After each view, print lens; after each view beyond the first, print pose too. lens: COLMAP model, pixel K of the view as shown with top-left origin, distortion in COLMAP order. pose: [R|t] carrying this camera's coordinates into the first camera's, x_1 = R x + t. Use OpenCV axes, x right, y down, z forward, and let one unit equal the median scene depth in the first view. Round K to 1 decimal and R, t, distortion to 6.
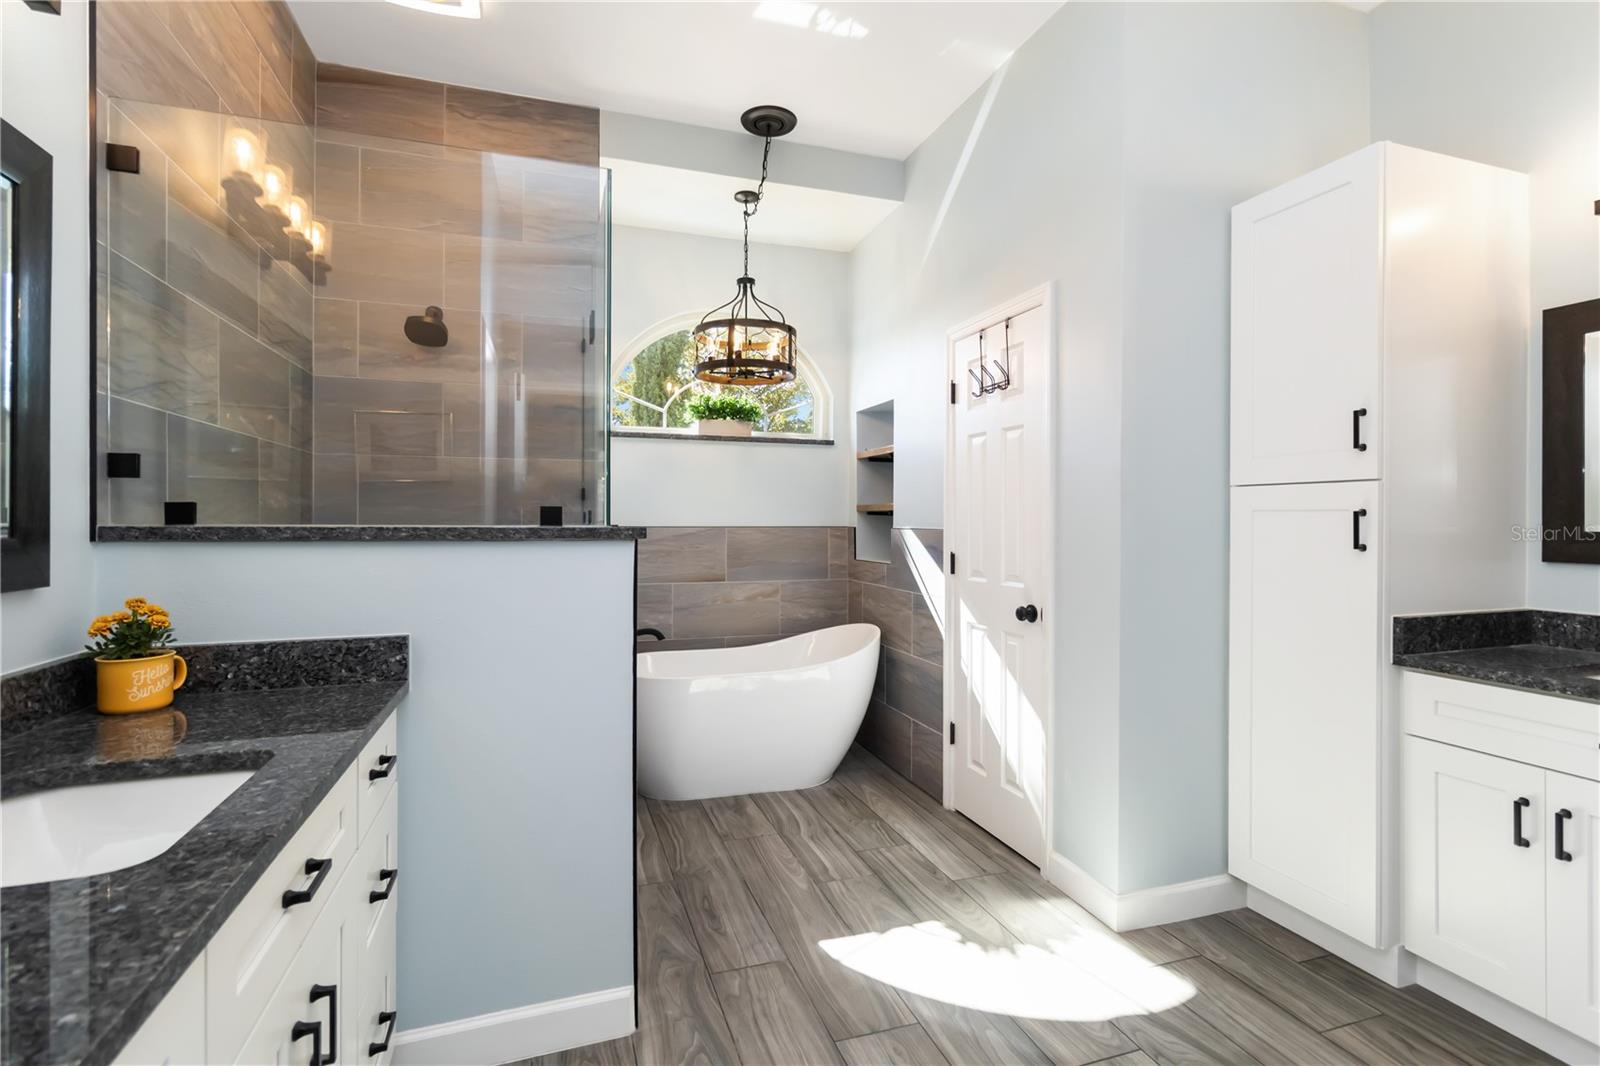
lens RADIAL K [[744.9, 0, 792.7], [0, 744.9, 525.7], [0, 0, 1]] dist [0.000182, 0.000053]
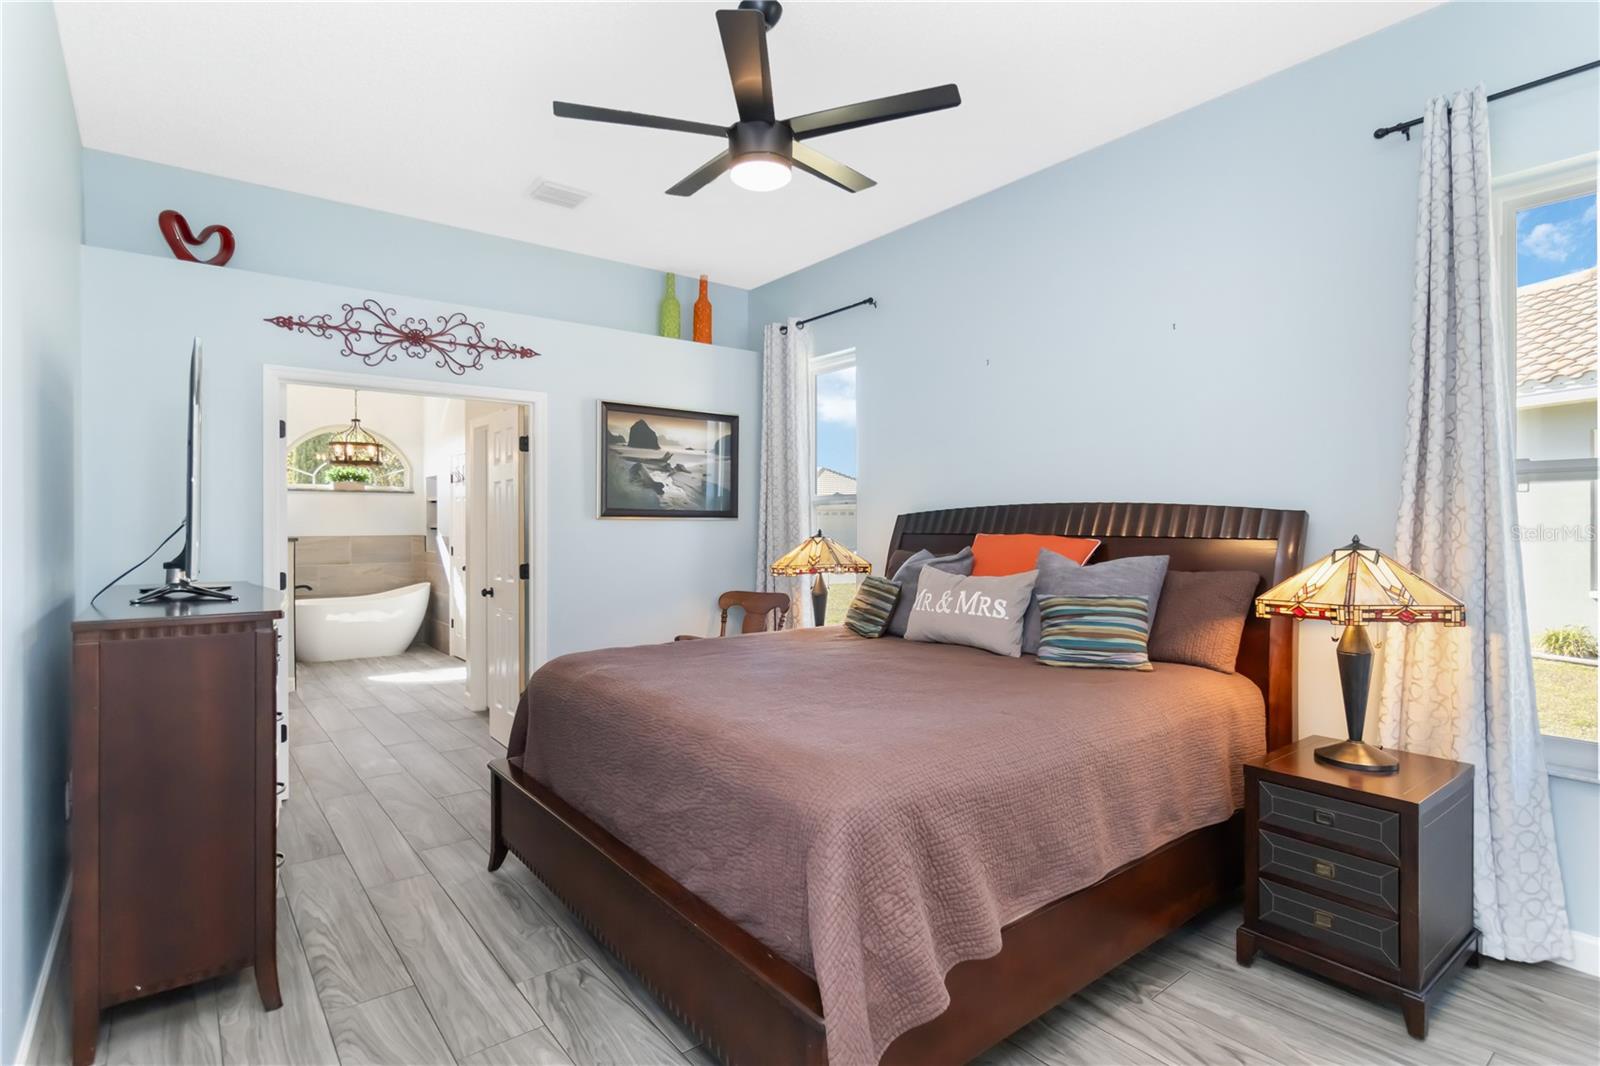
lens RADIAL K [[802.9, 0, 800.0], [0, 802.9, 533.0], [0, 0, 1]] dist [0.020902, 0.000038]
pose [[0.941807, -0.004822, 0.336119, 0.312288], [0.002748, 0.999974, 0.006644, -0.017871], [-0.336142, -0.005334, 0.941796, -1.408334]]
